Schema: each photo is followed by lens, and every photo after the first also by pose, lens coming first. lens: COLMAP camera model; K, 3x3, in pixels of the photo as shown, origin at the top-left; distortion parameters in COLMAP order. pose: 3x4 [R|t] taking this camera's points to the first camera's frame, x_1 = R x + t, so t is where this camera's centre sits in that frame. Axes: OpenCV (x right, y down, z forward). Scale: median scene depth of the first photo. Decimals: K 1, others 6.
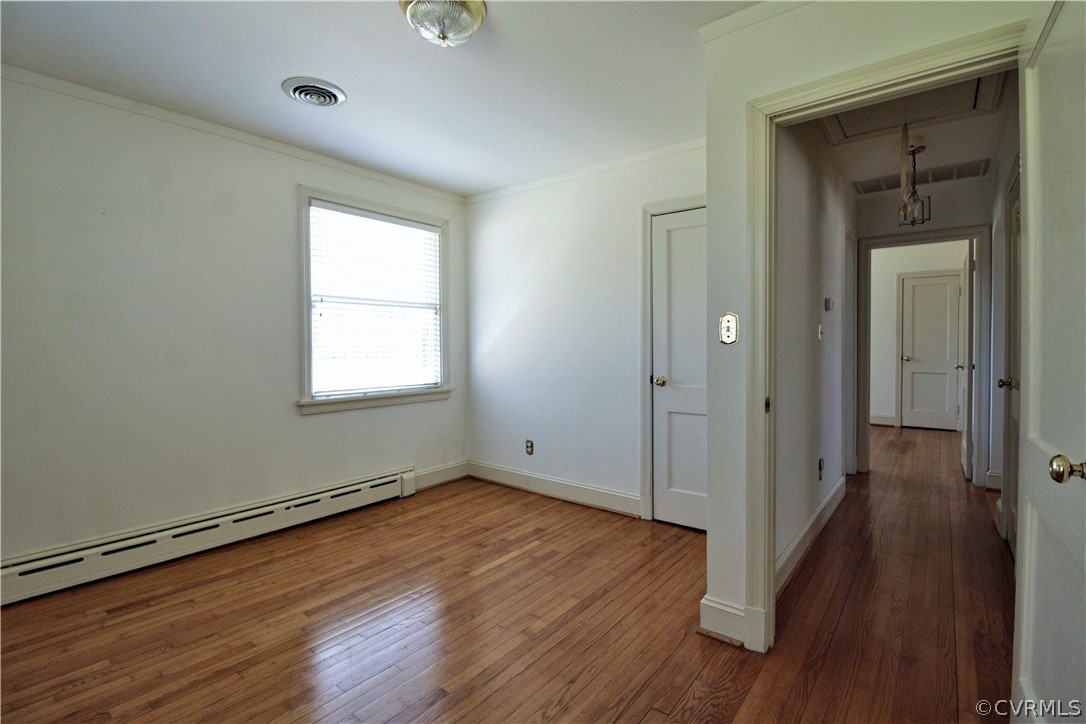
lens RADIAL K [[502.2, 0, 538.2], [0, 502.2, 348.2], [0, 0, 1]] dist [-0.017068, -0.000174]
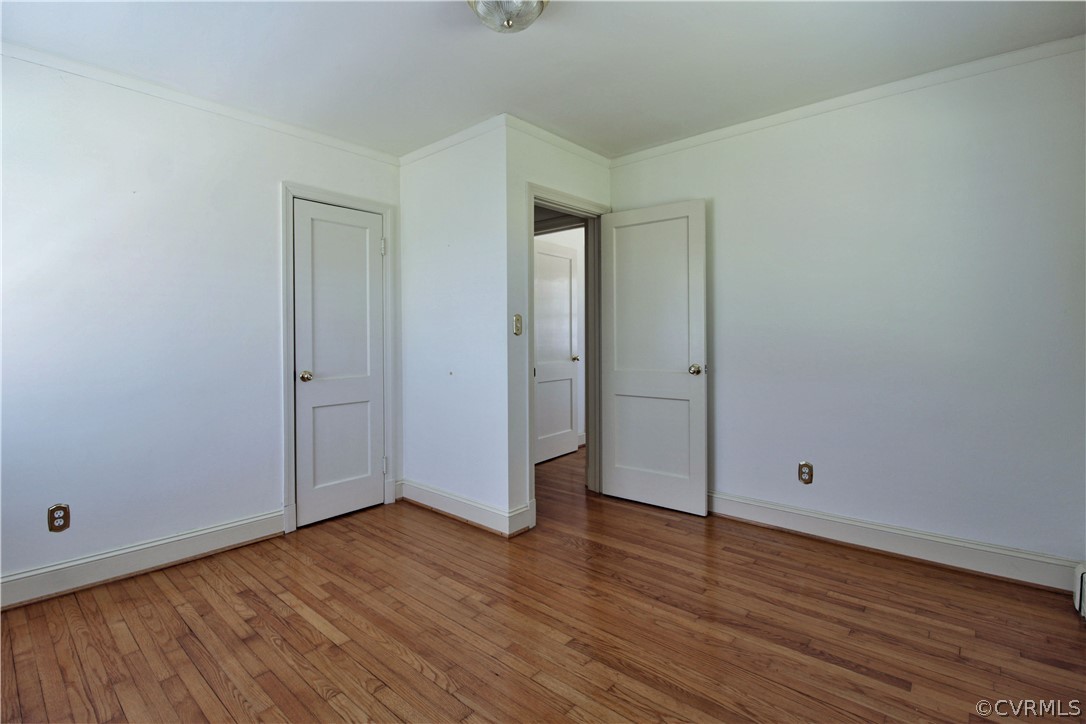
lens RADIAL K [[513.0, 0, 539.8], [0, 513.0, 336.9], [0, 0, 1]] dist [-0.000615, -0.014999]
pose [[0.042923, -0.002873, 0.999074, -0.732803], [0.015876, 0.999872, 0.002194, -0.003201], [-0.998952, 0.015767, 0.042963, 0.545995]]
